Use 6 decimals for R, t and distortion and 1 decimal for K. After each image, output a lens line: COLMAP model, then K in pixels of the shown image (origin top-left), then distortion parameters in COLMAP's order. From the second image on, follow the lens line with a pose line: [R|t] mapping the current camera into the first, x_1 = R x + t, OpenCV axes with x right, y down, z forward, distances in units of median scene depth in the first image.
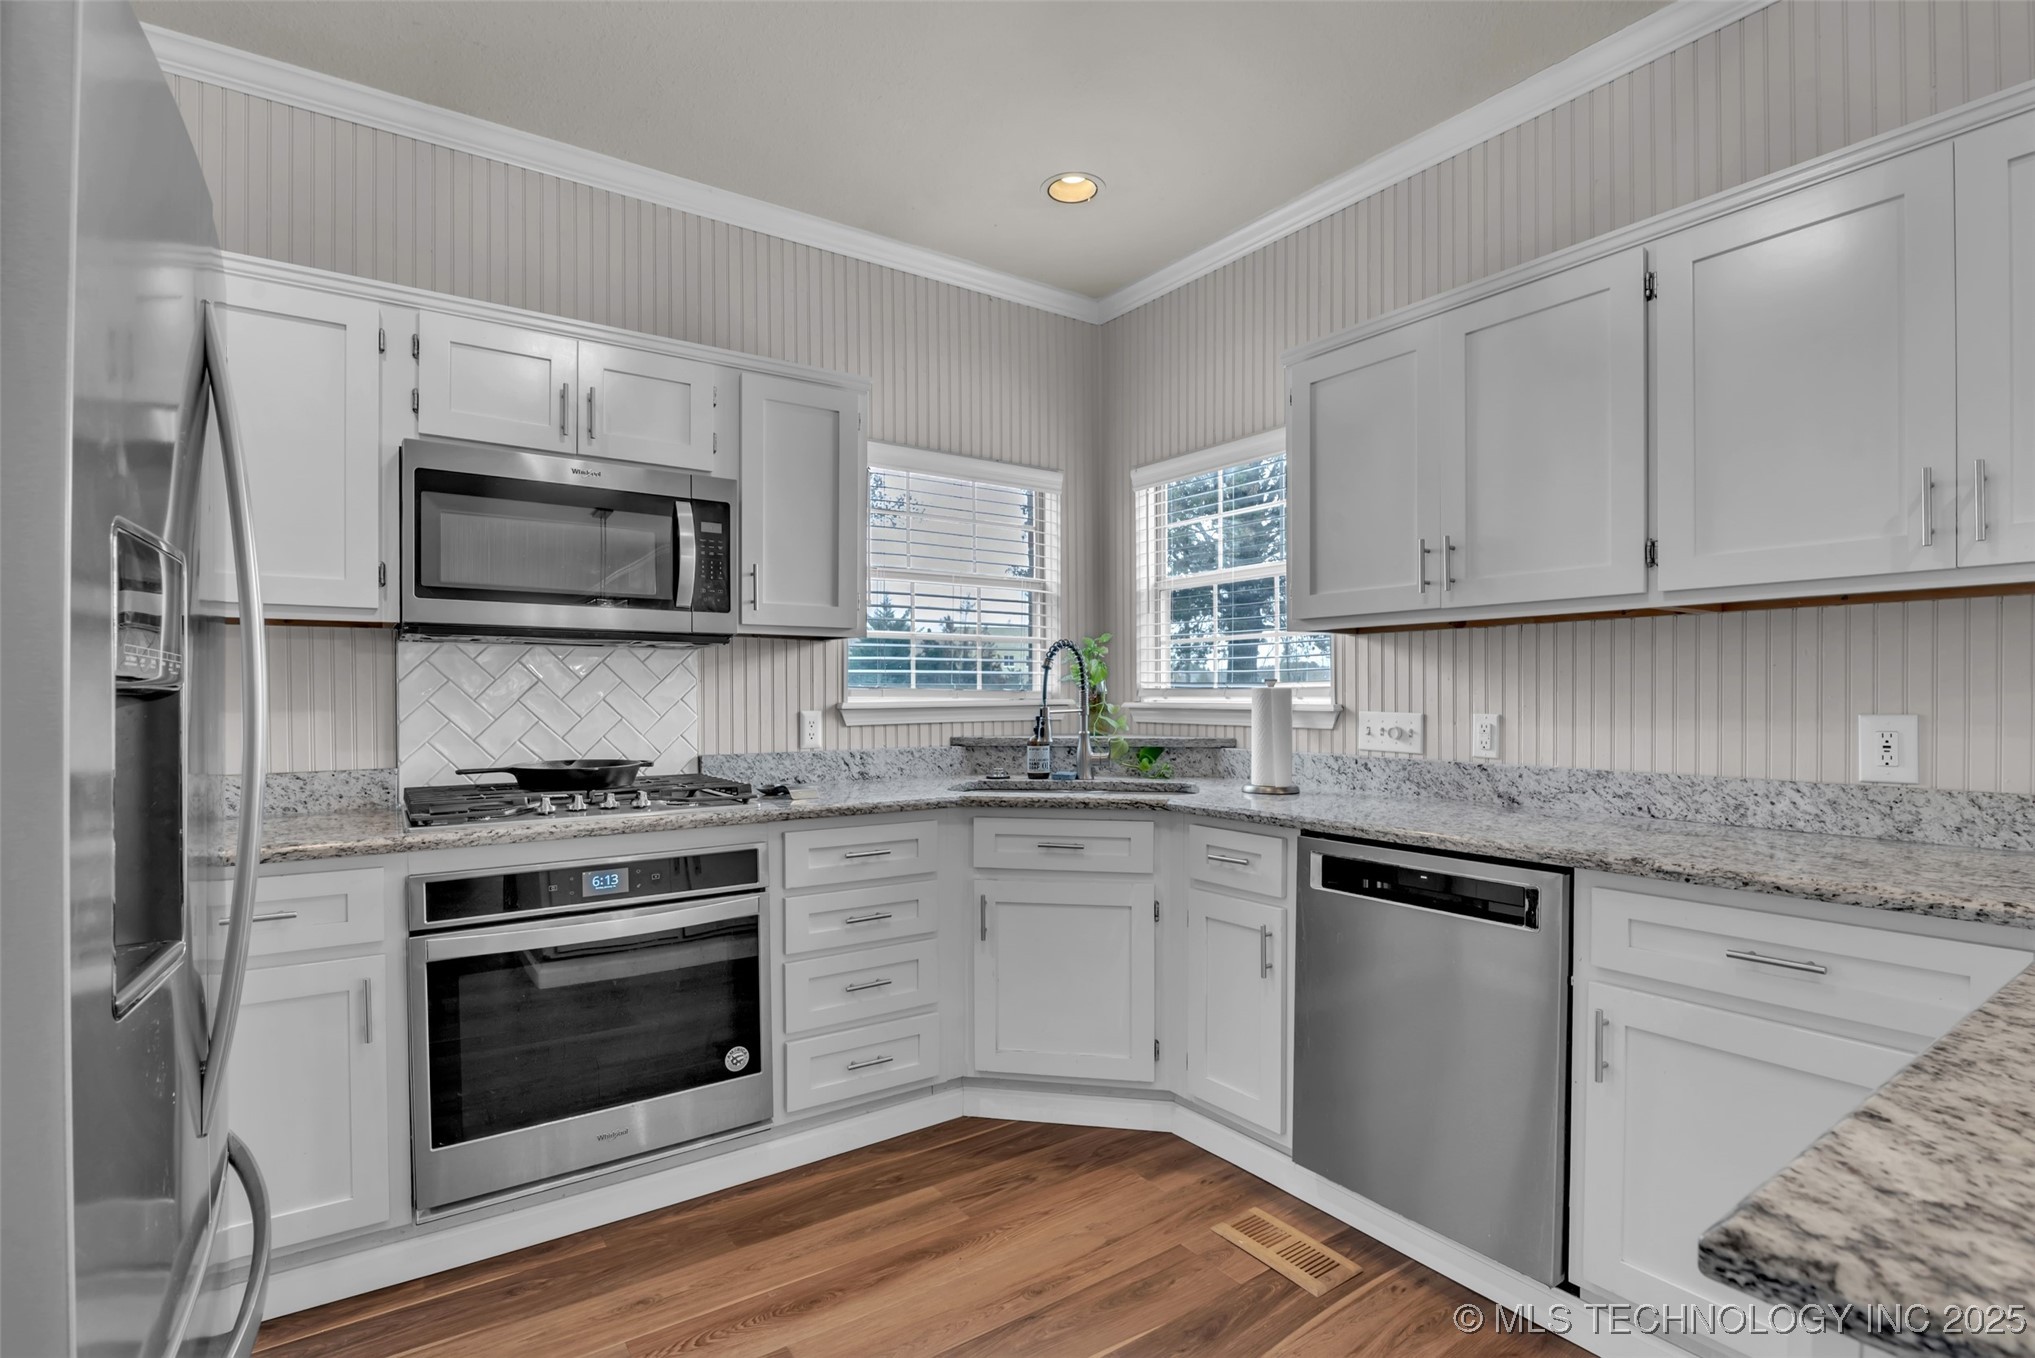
lens RADIAL K [[968.5, 0, 1005.5], [0, 968.5, 702.7], [0, 0, 1]] dist [-0.017960, 0.000014]
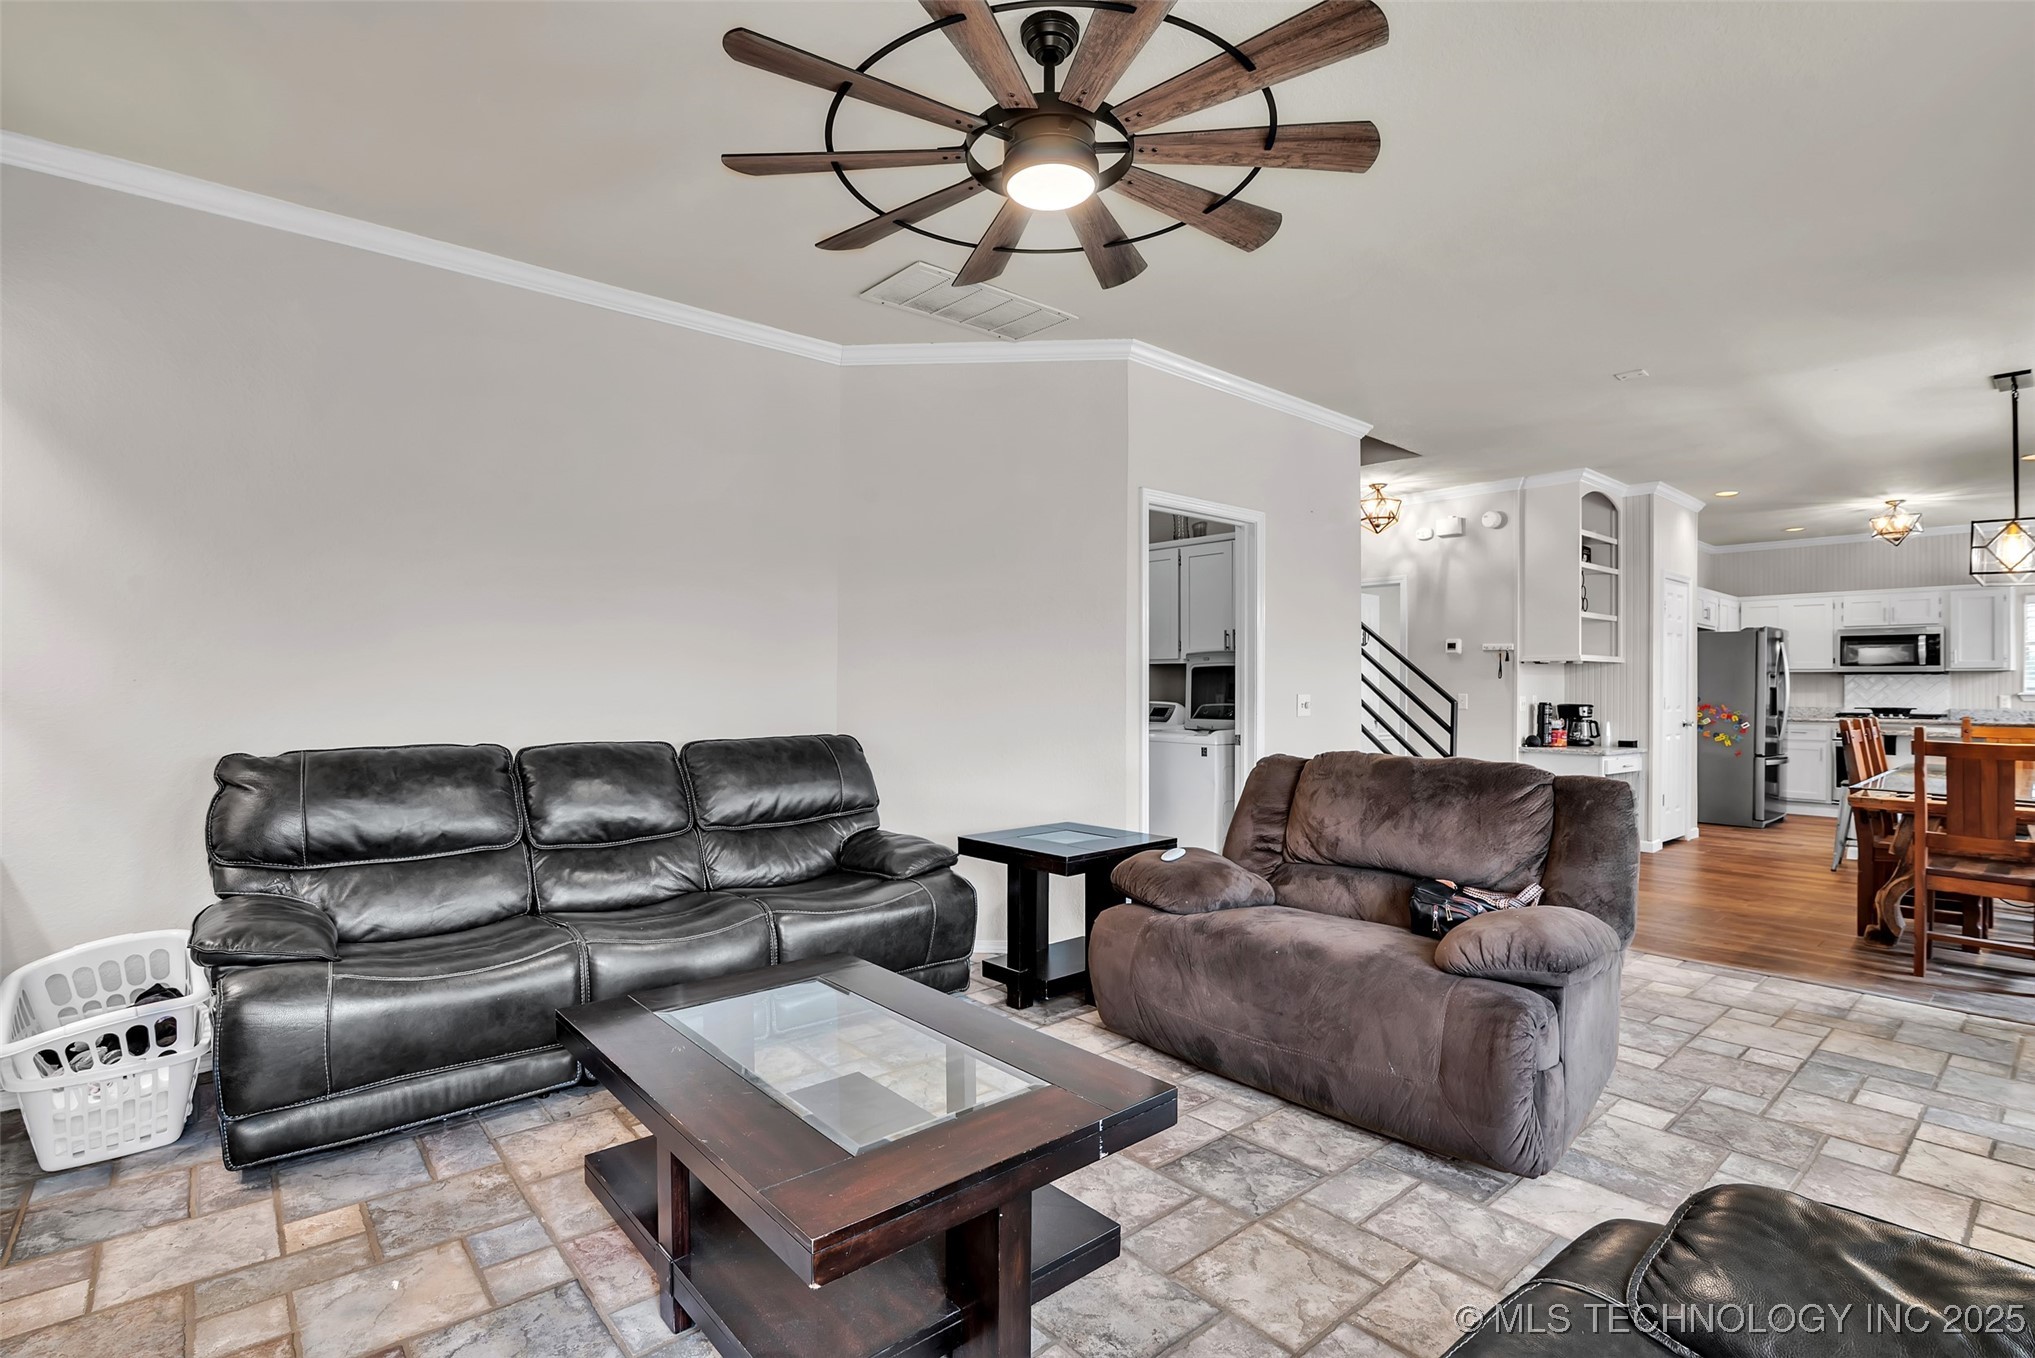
lens RADIAL K [[1031.8, 0, 983.9], [0, 1031.8, 678.0], [0, 0, 1]] dist [-0.017182, 0.000168]
pose [[0.126413, -0.001983, -0.991976, 2.878604], [-0.011687, 0.999926, -0.003488, 0.003142], [0.991909, 0.012034, 0.126381, -2.829578]]
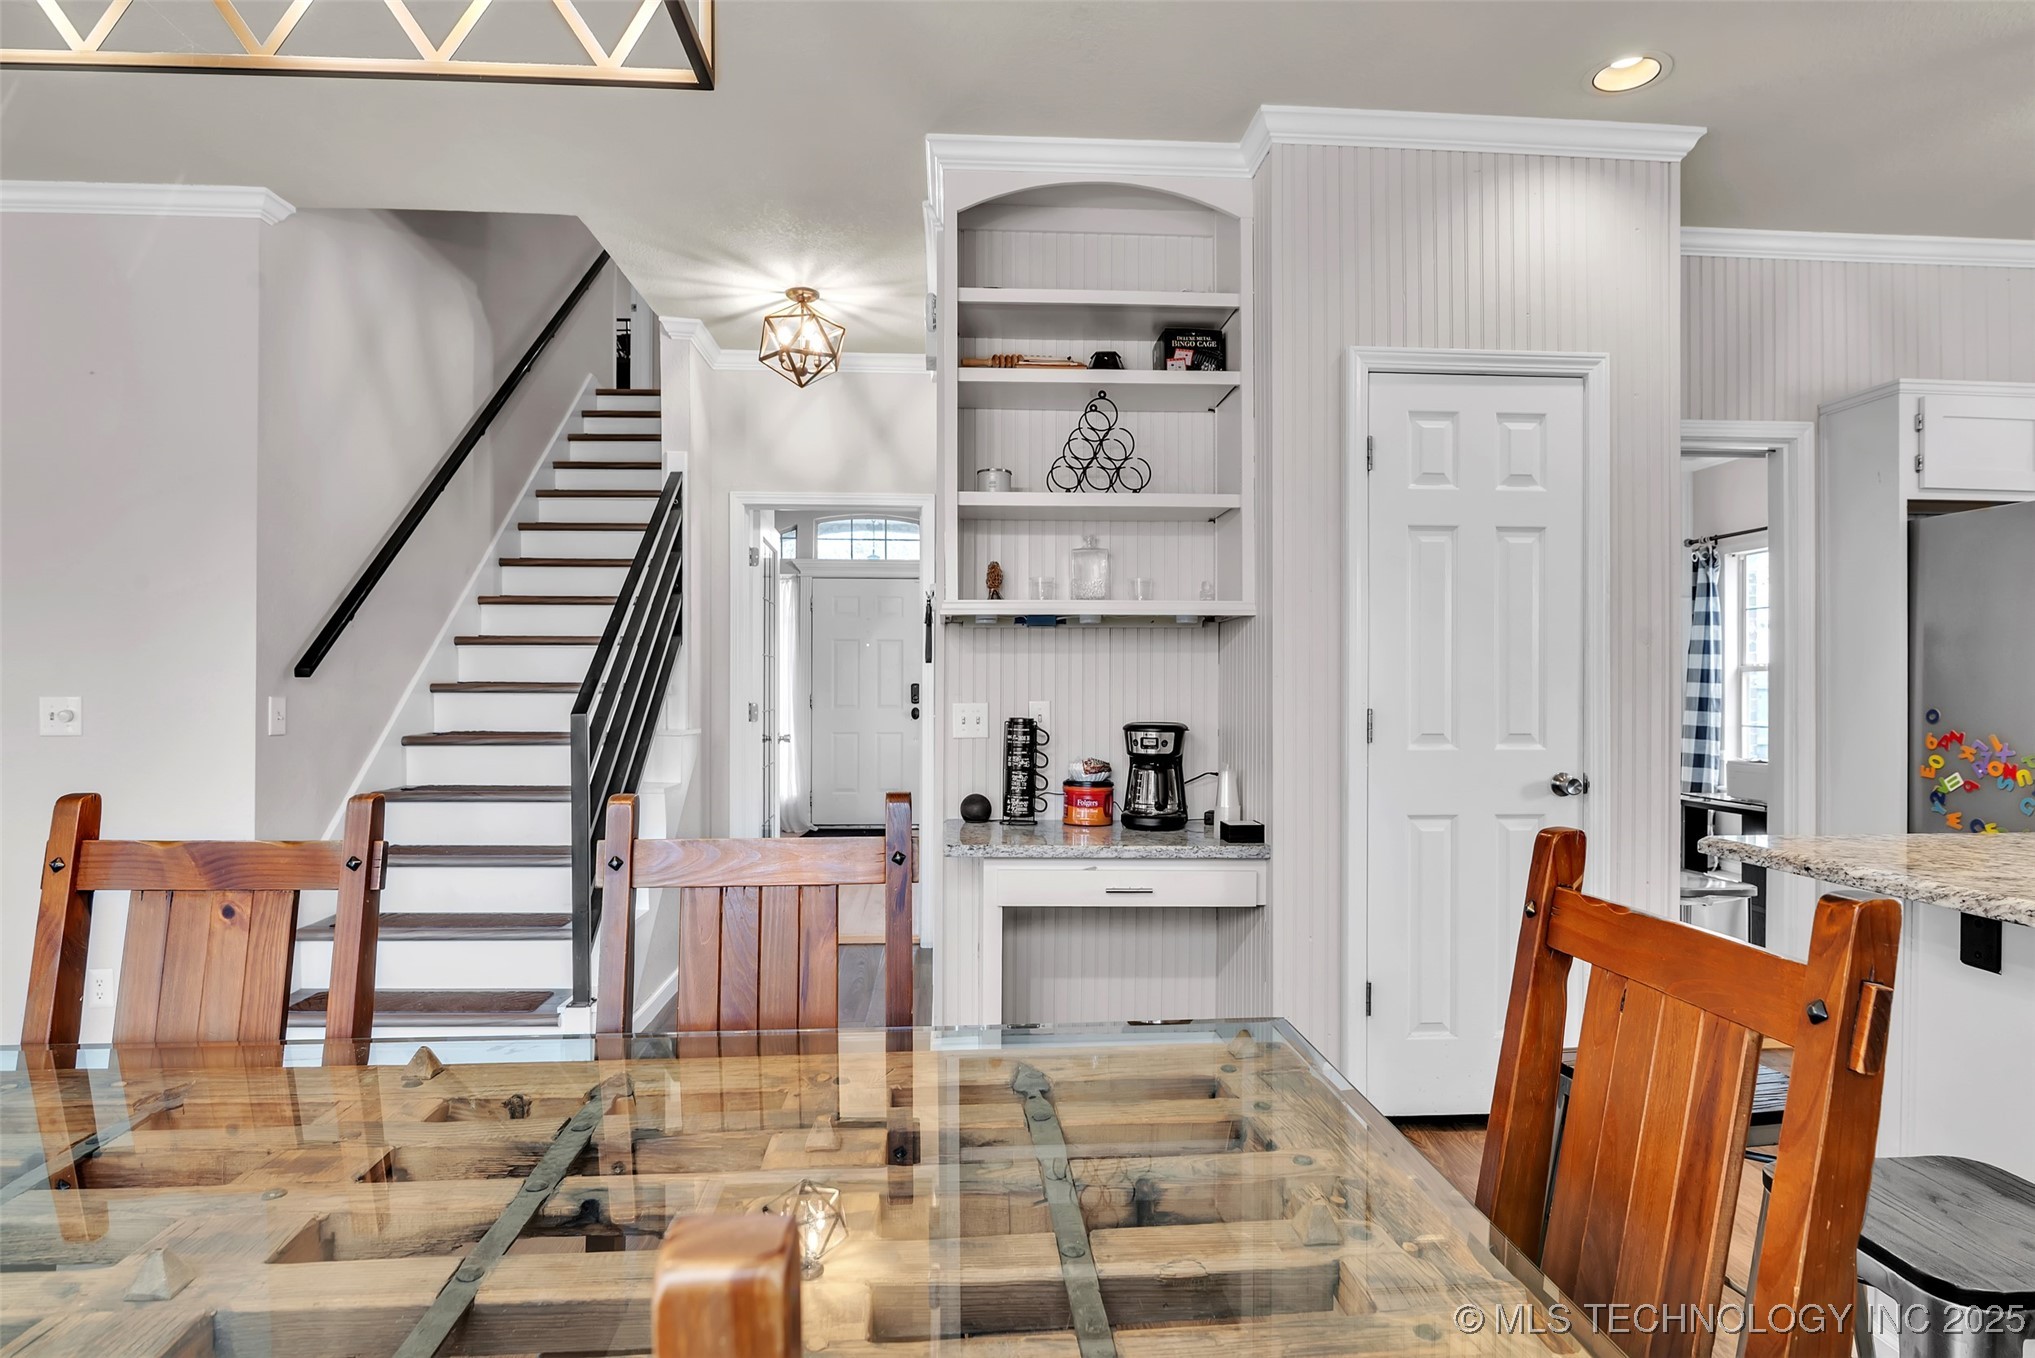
lens RADIAL K [[1057.1, 0, 1123.3], [0, 1057.1, 677.9], [0, 0, 1]] dist [-0.021238, 0.000228]
pose [[-0.500799, 0.007778, -0.865529, 1.180006], [-0.003144, 0.999937, 0.010805, -0.019156], [0.865558, 0.008132, -0.500743, -0.070241]]
